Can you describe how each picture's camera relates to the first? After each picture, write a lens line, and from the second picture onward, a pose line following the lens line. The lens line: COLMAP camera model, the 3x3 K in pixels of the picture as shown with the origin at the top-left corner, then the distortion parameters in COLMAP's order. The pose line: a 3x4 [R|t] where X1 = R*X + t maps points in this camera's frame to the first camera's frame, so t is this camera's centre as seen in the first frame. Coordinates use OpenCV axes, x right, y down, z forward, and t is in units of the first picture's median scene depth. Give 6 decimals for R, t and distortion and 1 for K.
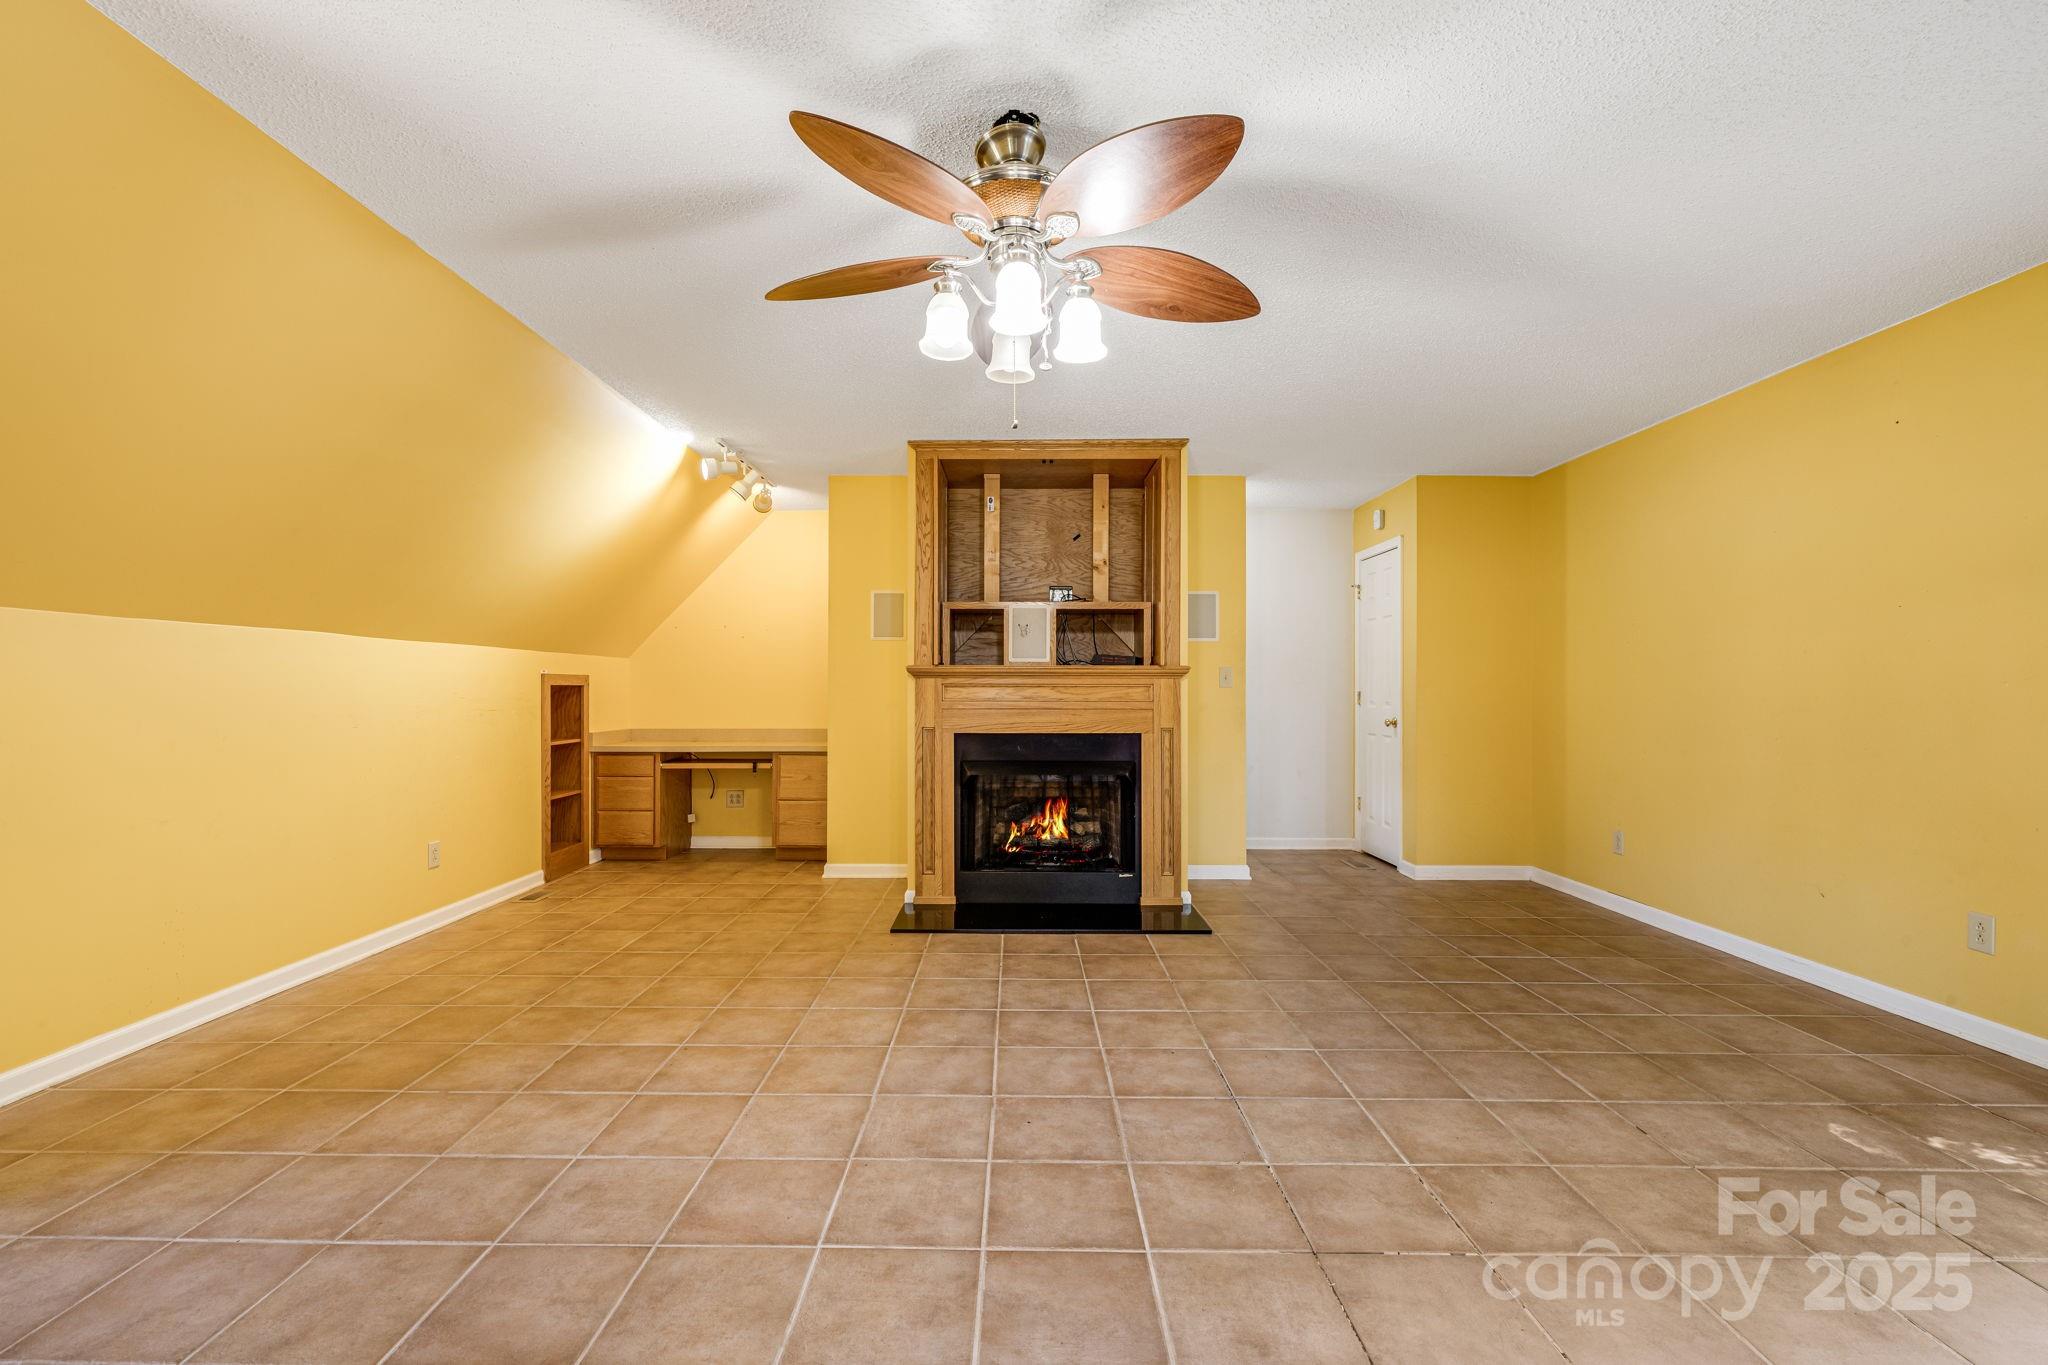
lens RADIAL K [[896.1, 0, 1013.0], [0, 896.1, 685.3], [0, 0, 1]] dist [-0.001092, 0.000477]
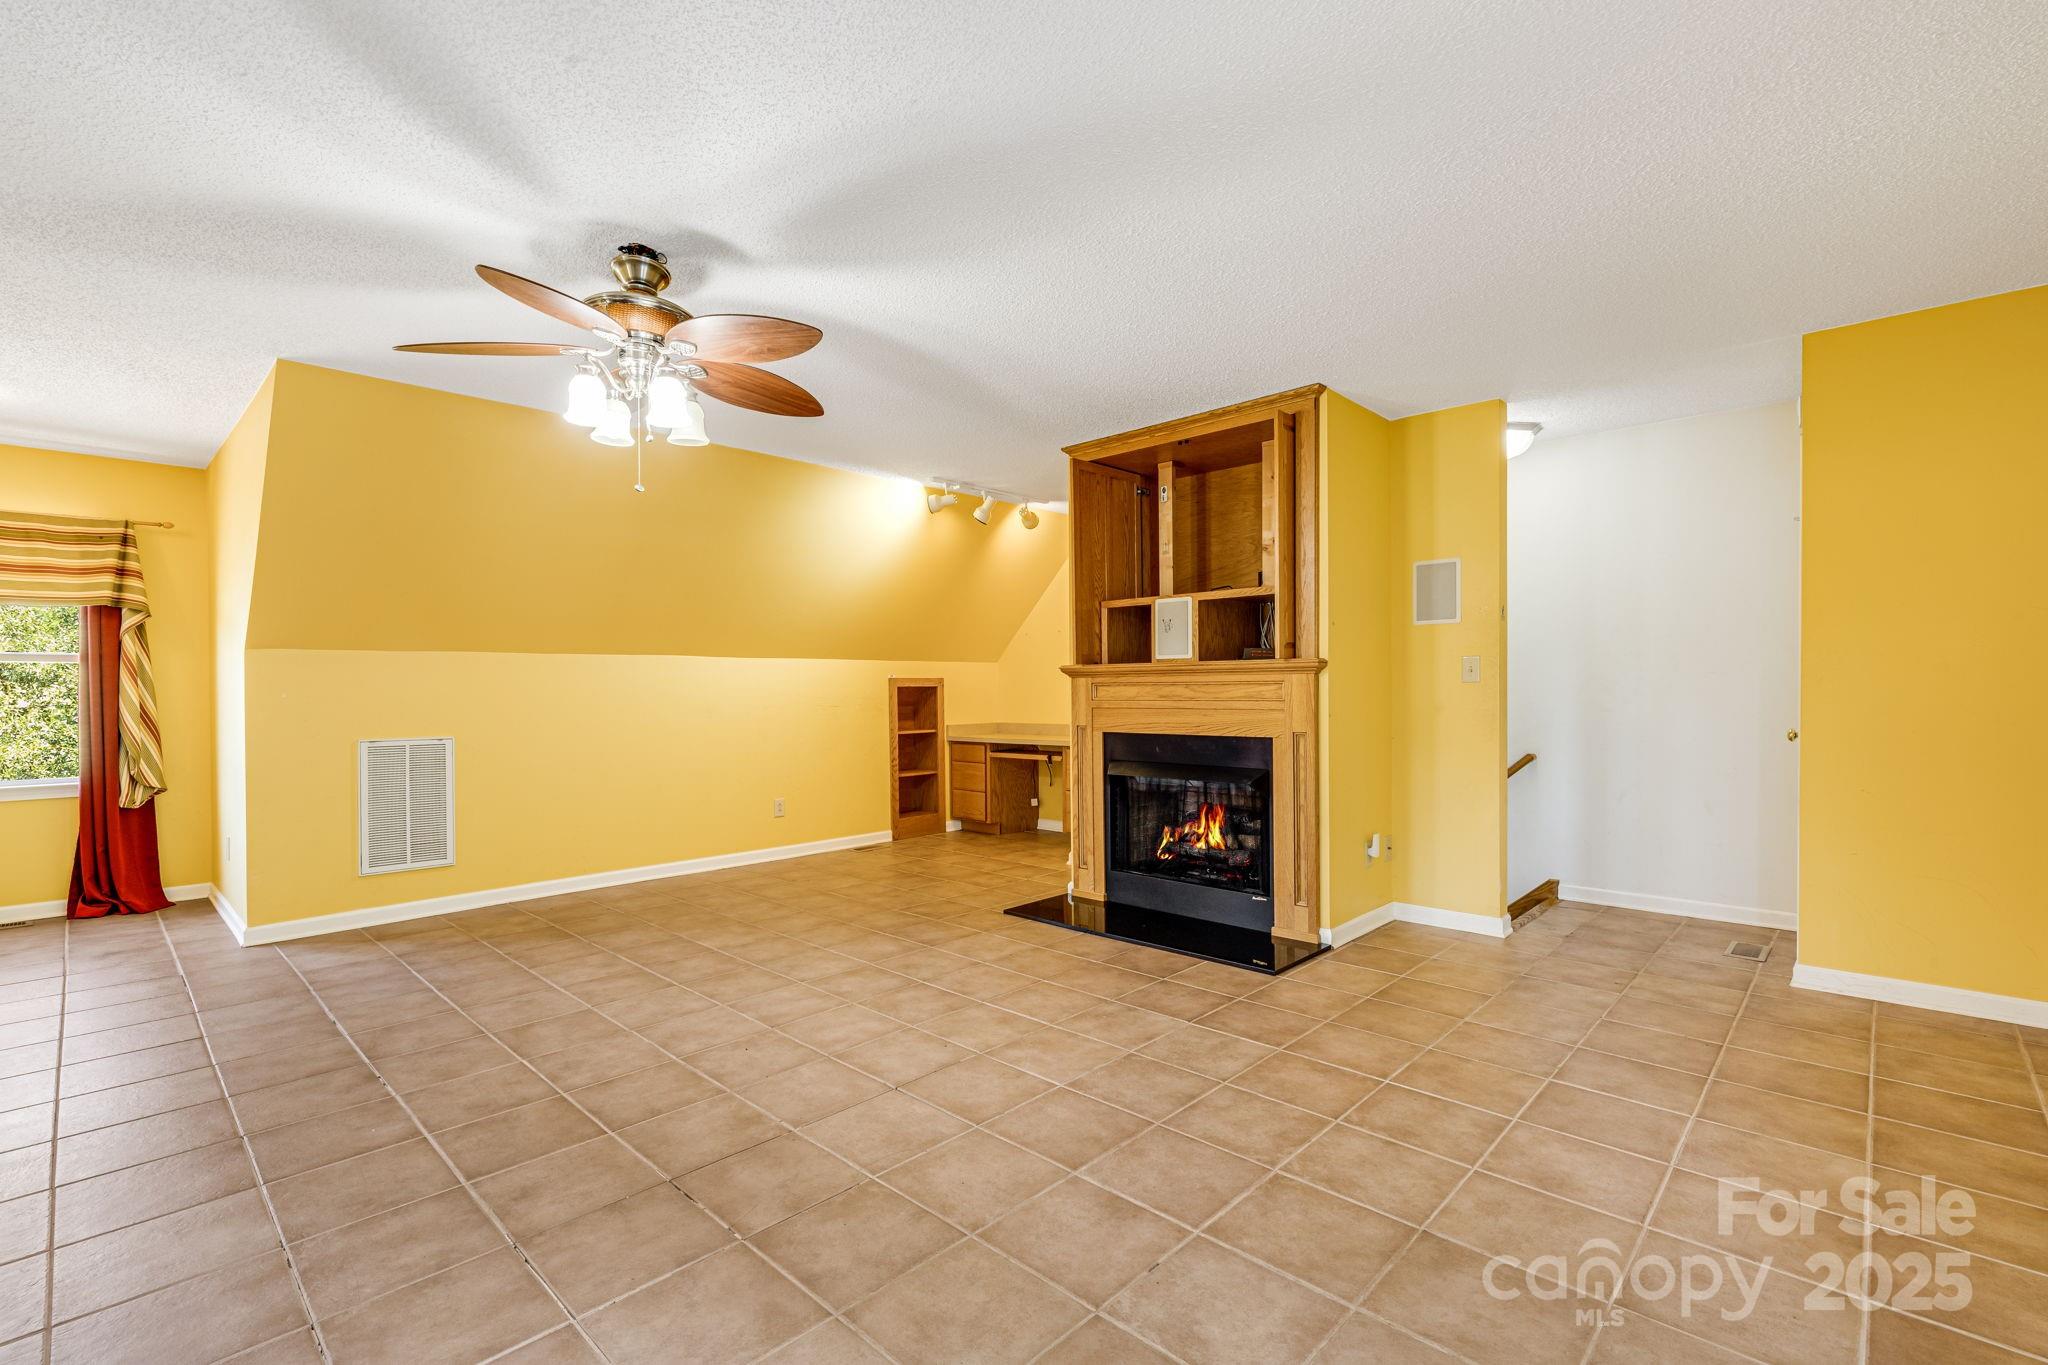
lens RADIAL K [[896.1, 0, 942.1], [0, 896.1, 699.6], [0, 0, 1]] dist [-0.001092, 0.000477]
pose [[0.719282, 0.000561, -0.694718, 0.512358], [0.012975, 0.999814, 0.014241, 0.000495], [0.694597, -0.019257, 0.719141, 0.156737]]
